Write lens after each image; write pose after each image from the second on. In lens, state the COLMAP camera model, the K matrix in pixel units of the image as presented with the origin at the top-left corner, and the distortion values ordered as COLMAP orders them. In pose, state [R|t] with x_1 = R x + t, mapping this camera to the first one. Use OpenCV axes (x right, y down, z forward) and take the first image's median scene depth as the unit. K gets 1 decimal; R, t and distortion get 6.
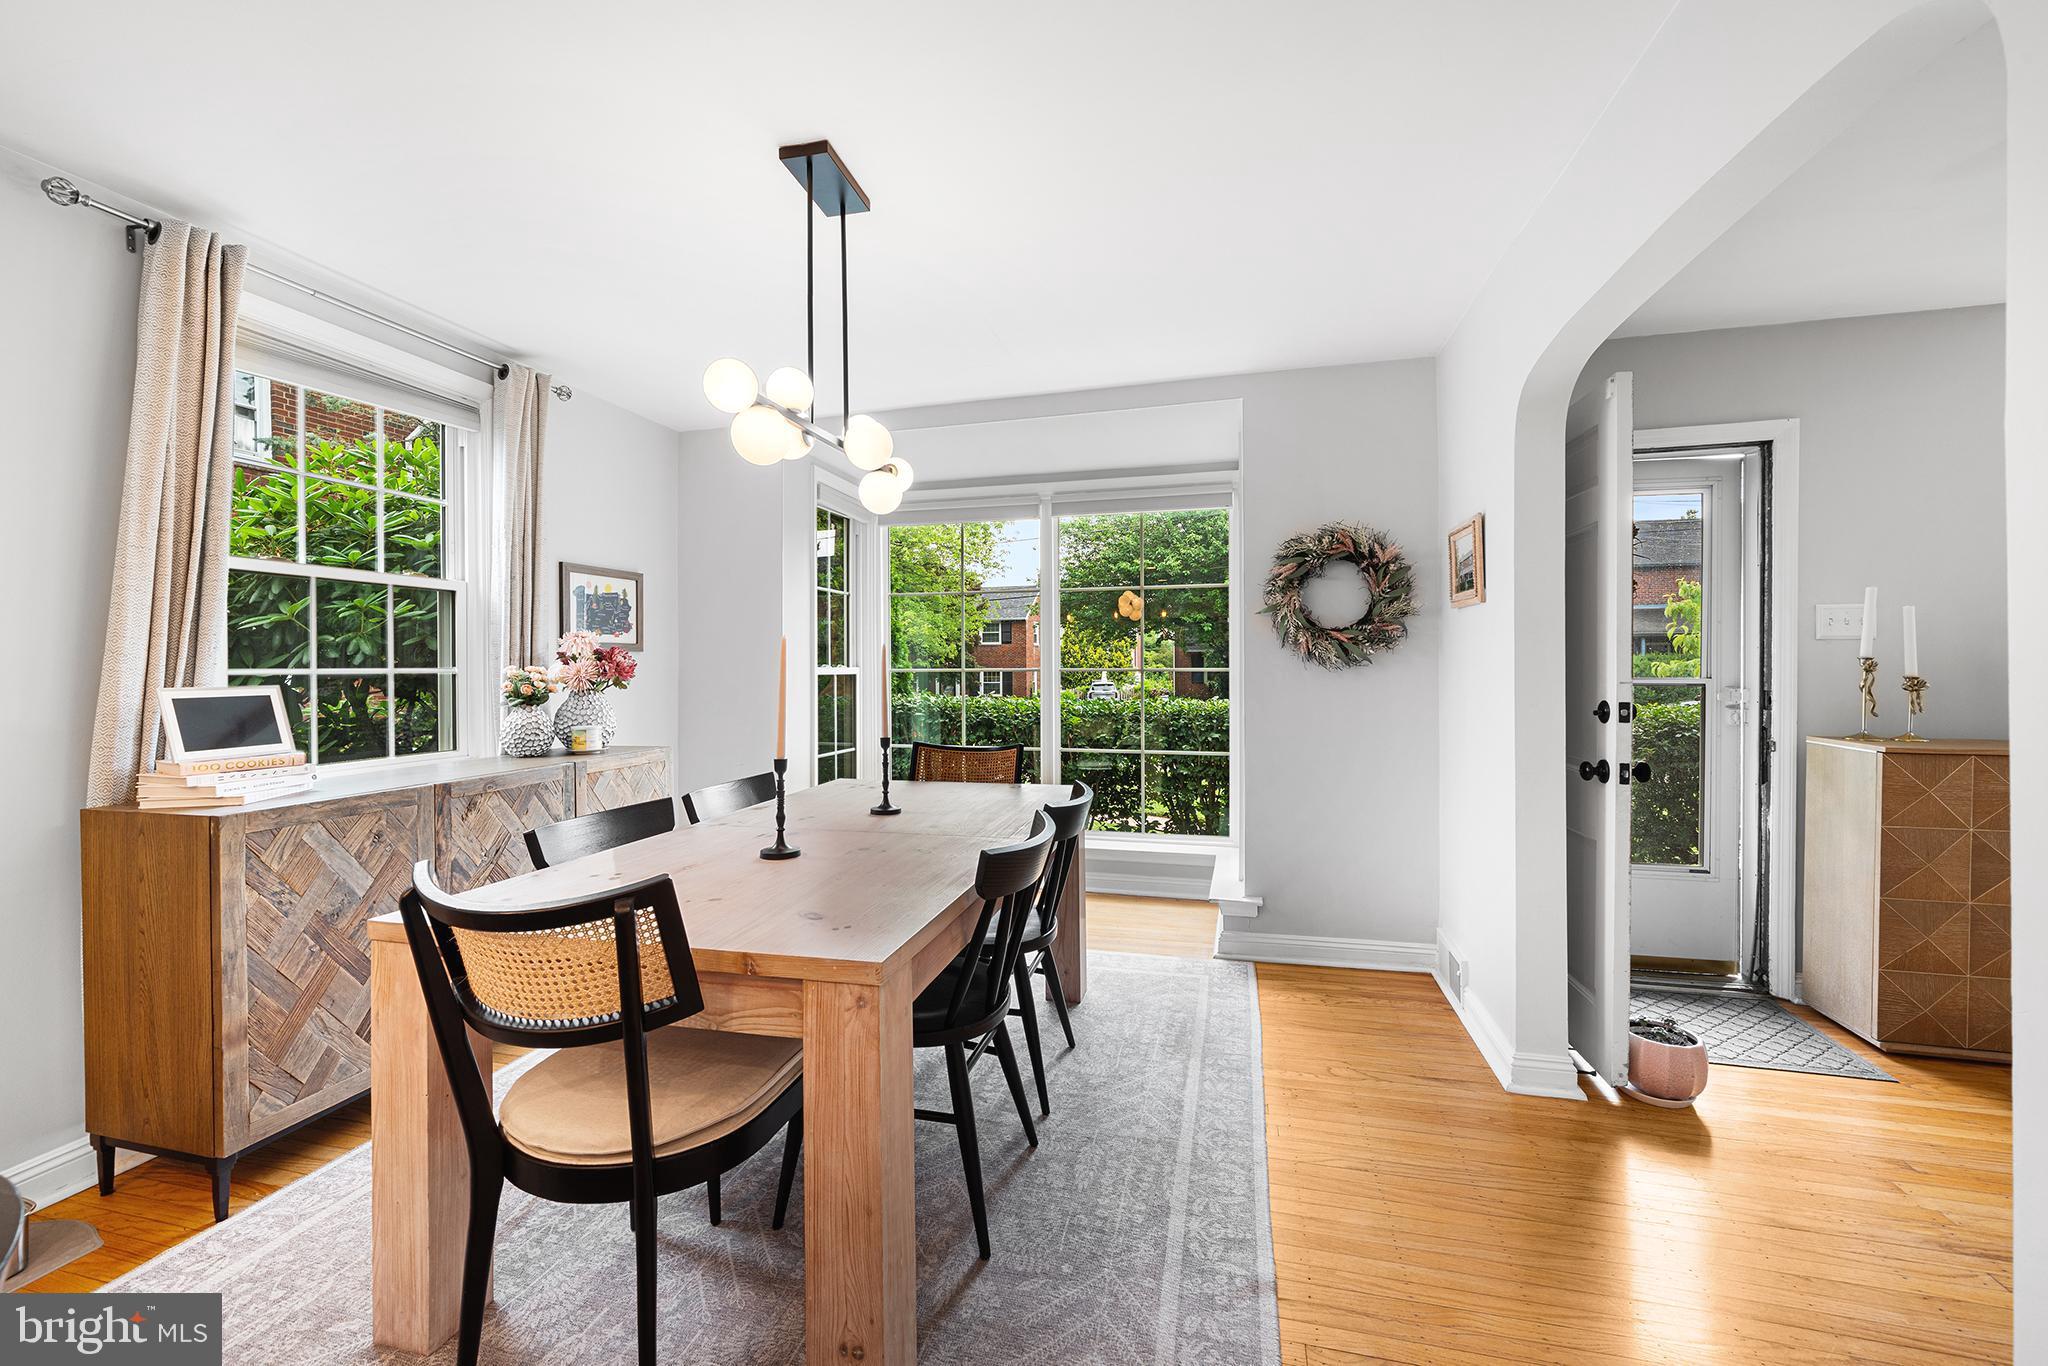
lens RADIAL K [[811.9, 0, 1031.9], [0, 811.9, 655.8], [0, 0, 1]] dist [-0.000132, -0.000783]
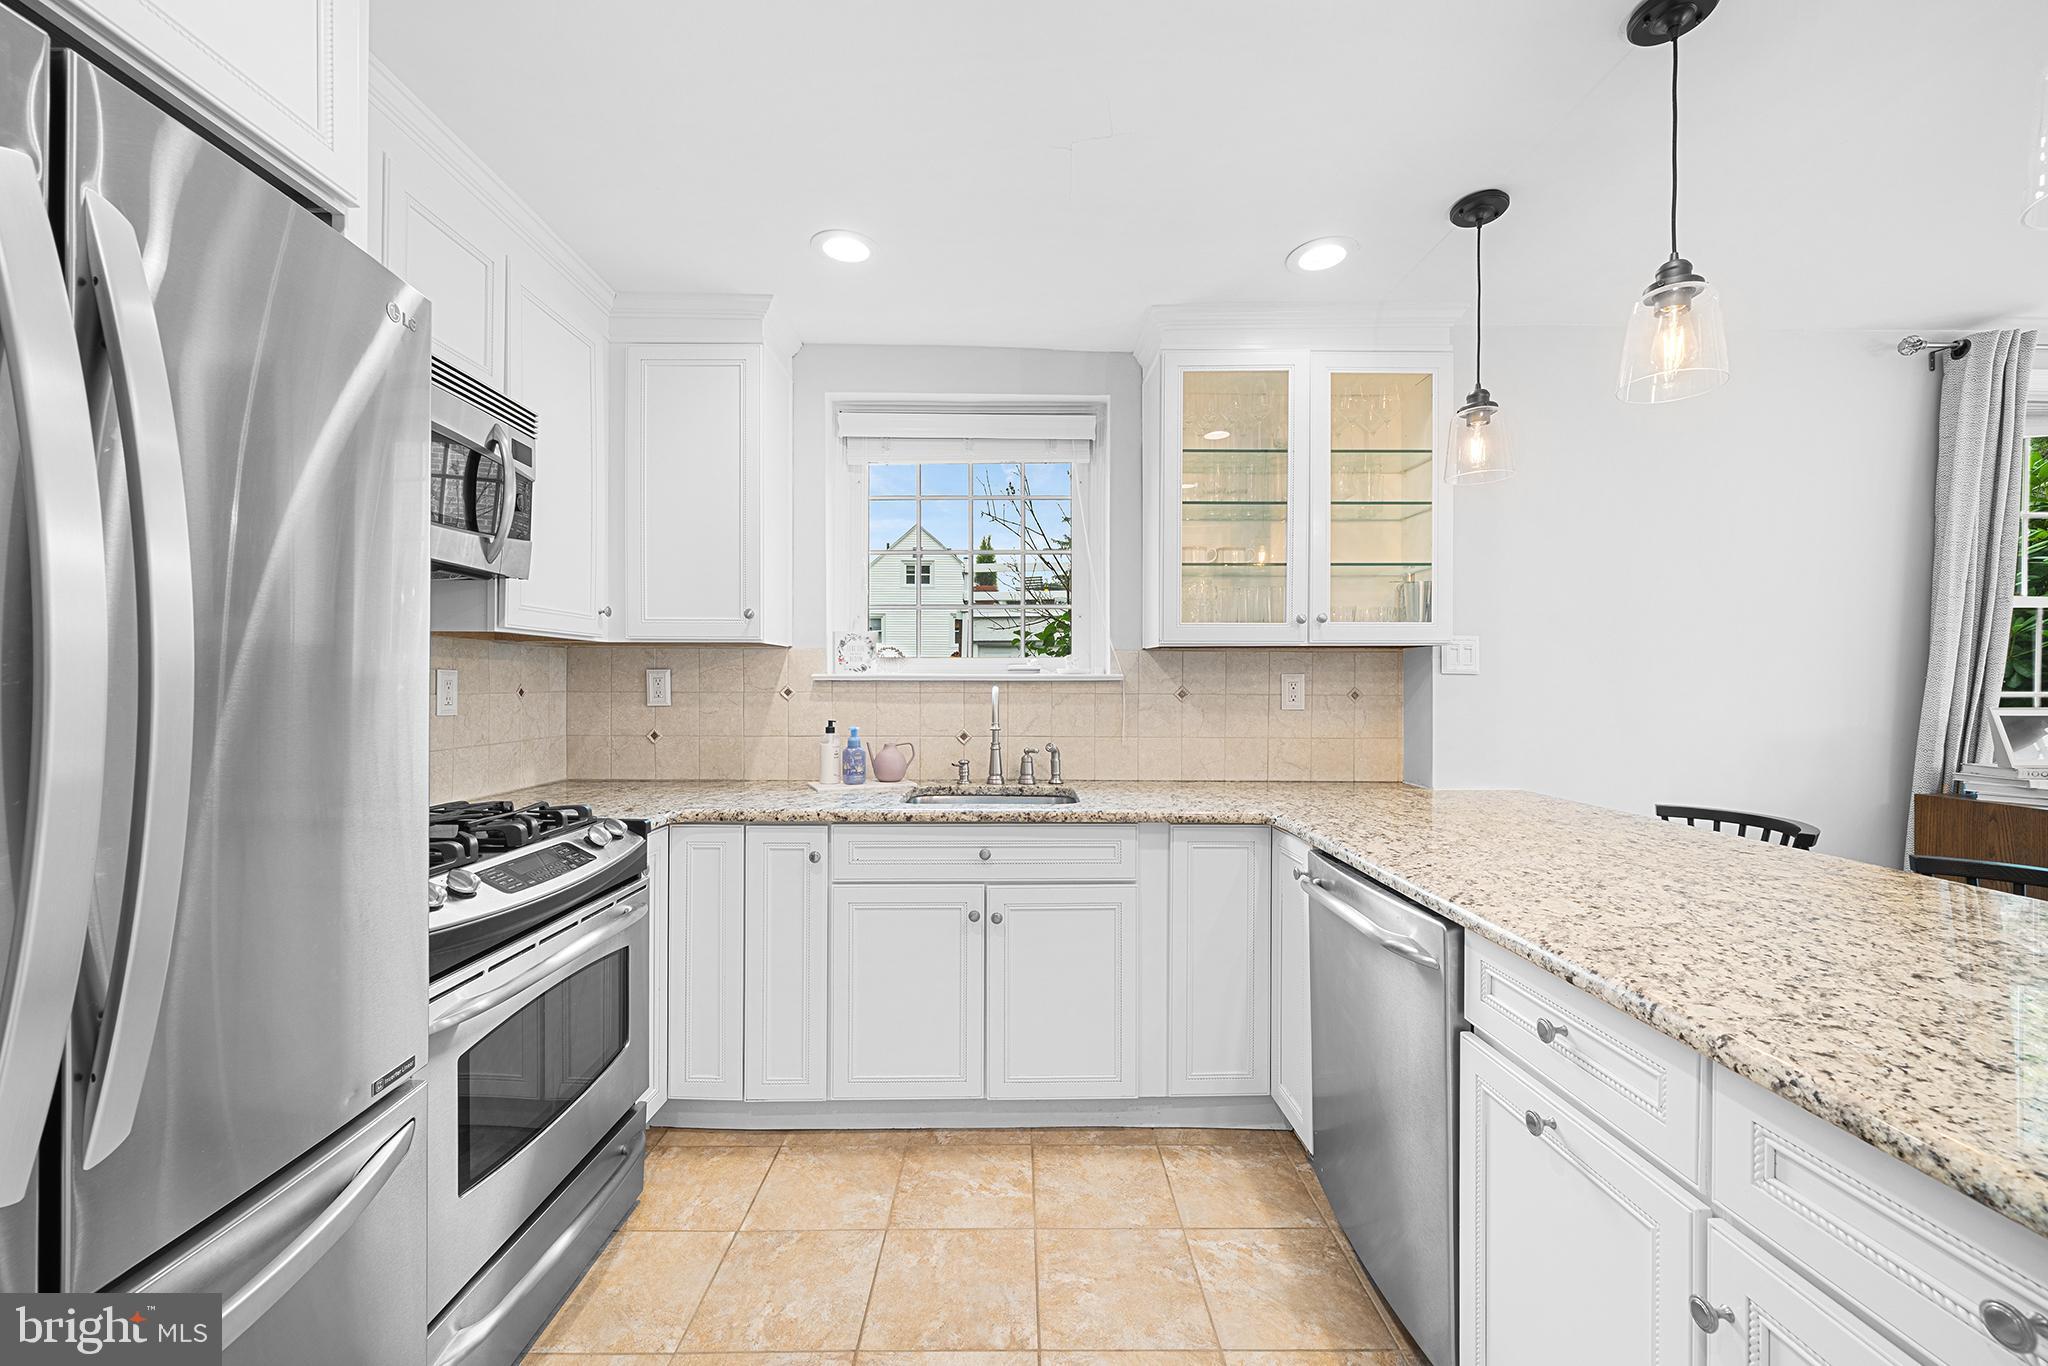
lens RADIAL K [[811.9, 0, 1015.2], [0, 811.9, 683.8], [0, 0, 1]] dist [-0.000132, -0.000783]
pose [[0.259307, 0.007739, -0.965764, -0.144986], [0.005988, 0.999936, 0.009620, -0.010690], [0.965776, -0.008278, 0.259244, -0.477749]]
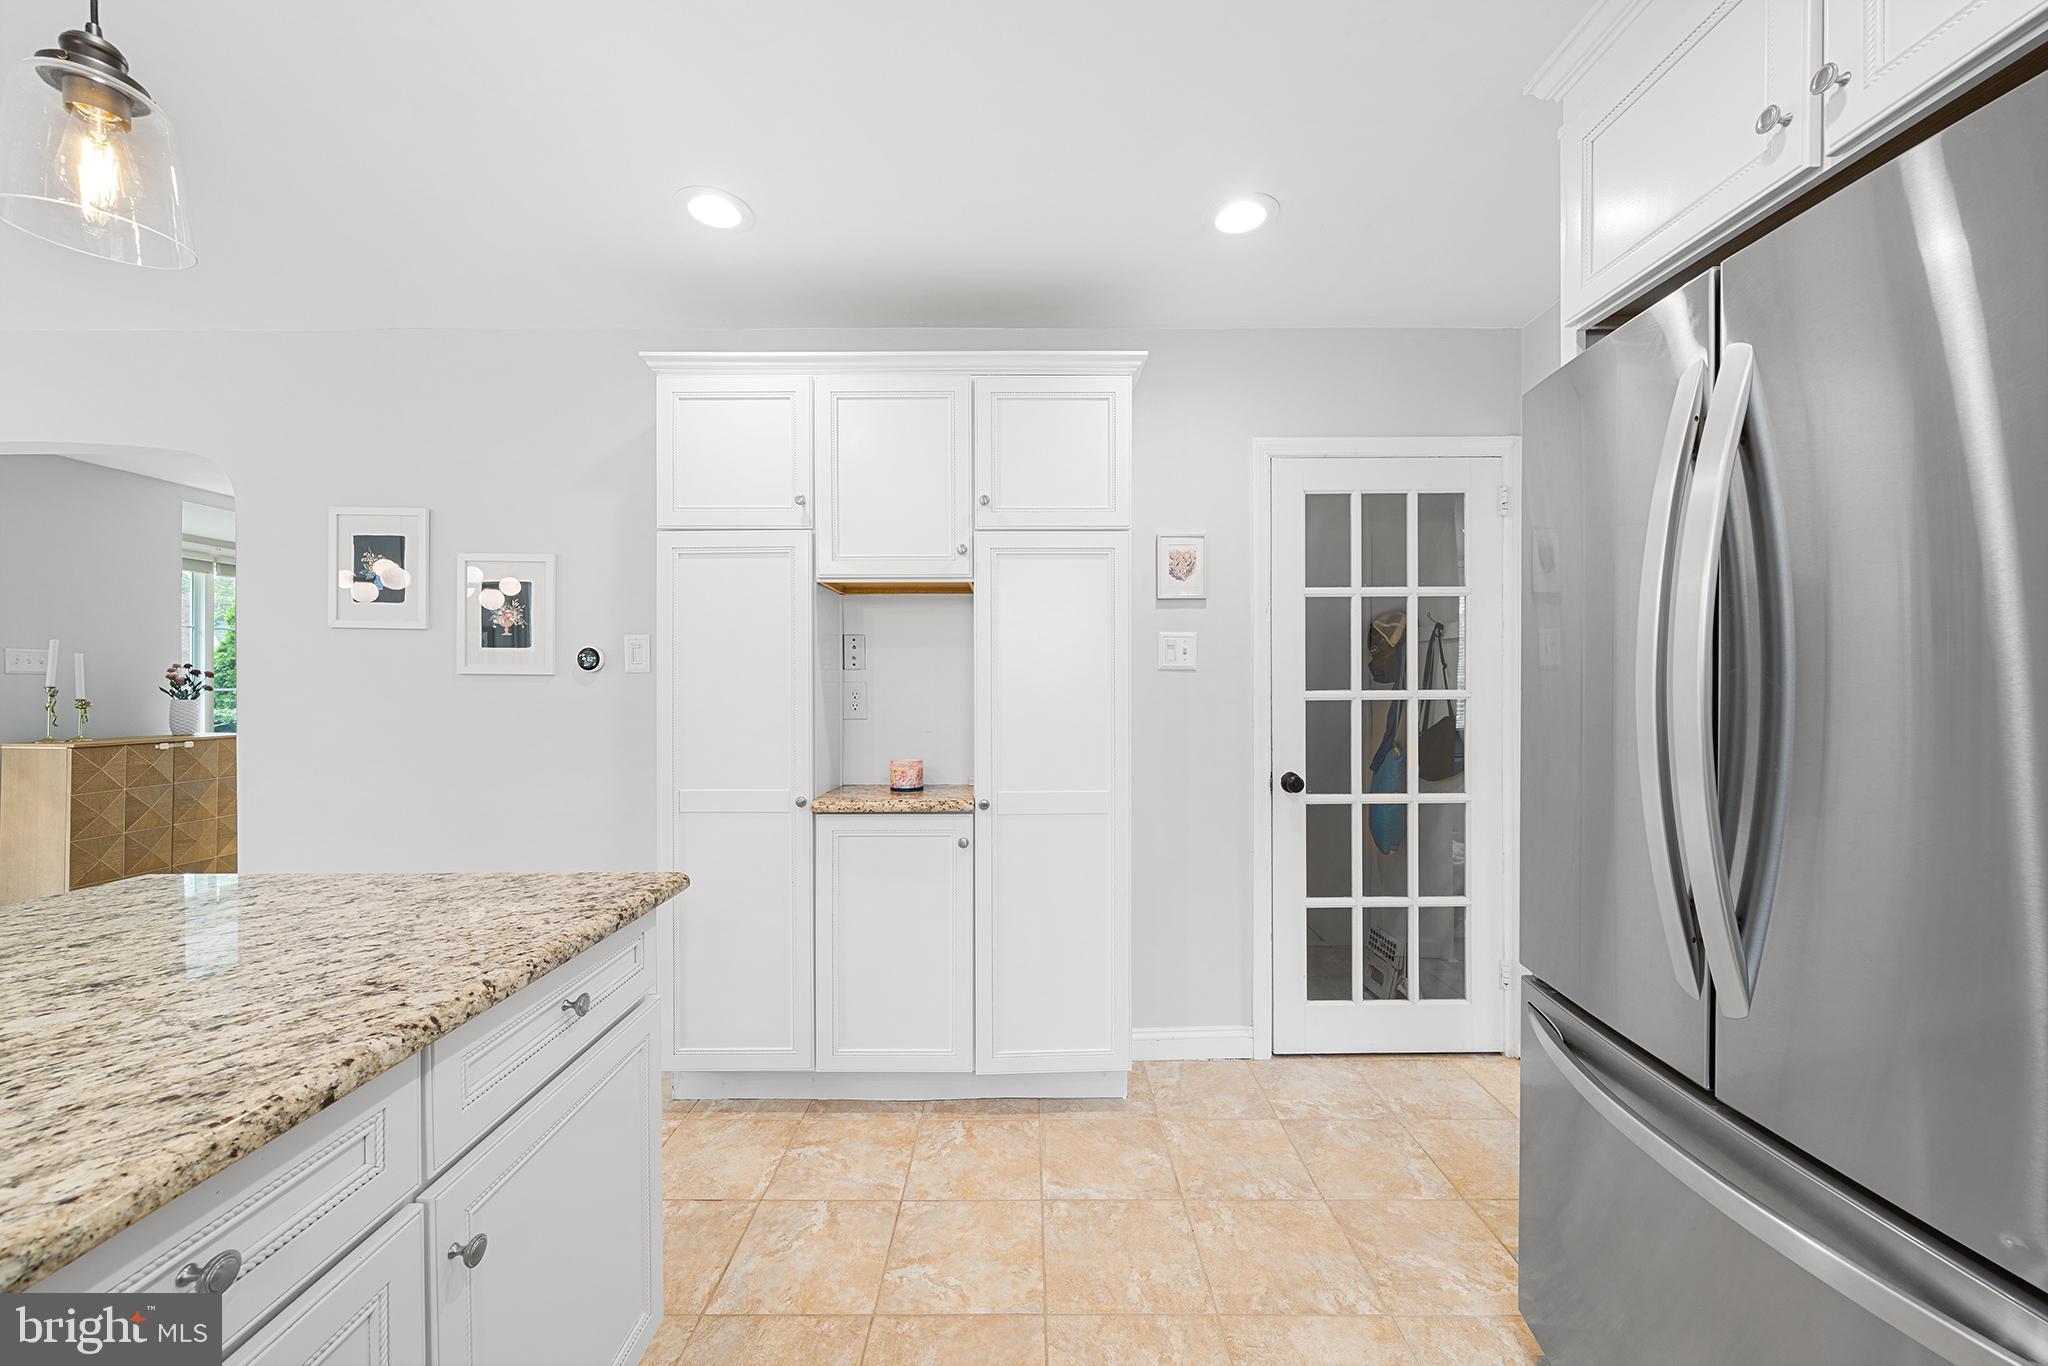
lens RADIAL K [[748.3, 0, 1011.0], [0, 748.3, 696.5], [0, 0, 1]] dist [-0.002084, 0.000020]
pose [[-0.240317, -0.008069, 0.970661, -0.619087], [-0.010311, 0.999930, 0.005759, -0.005311], [-0.970640, -0.008624, -0.240383, -0.325064]]
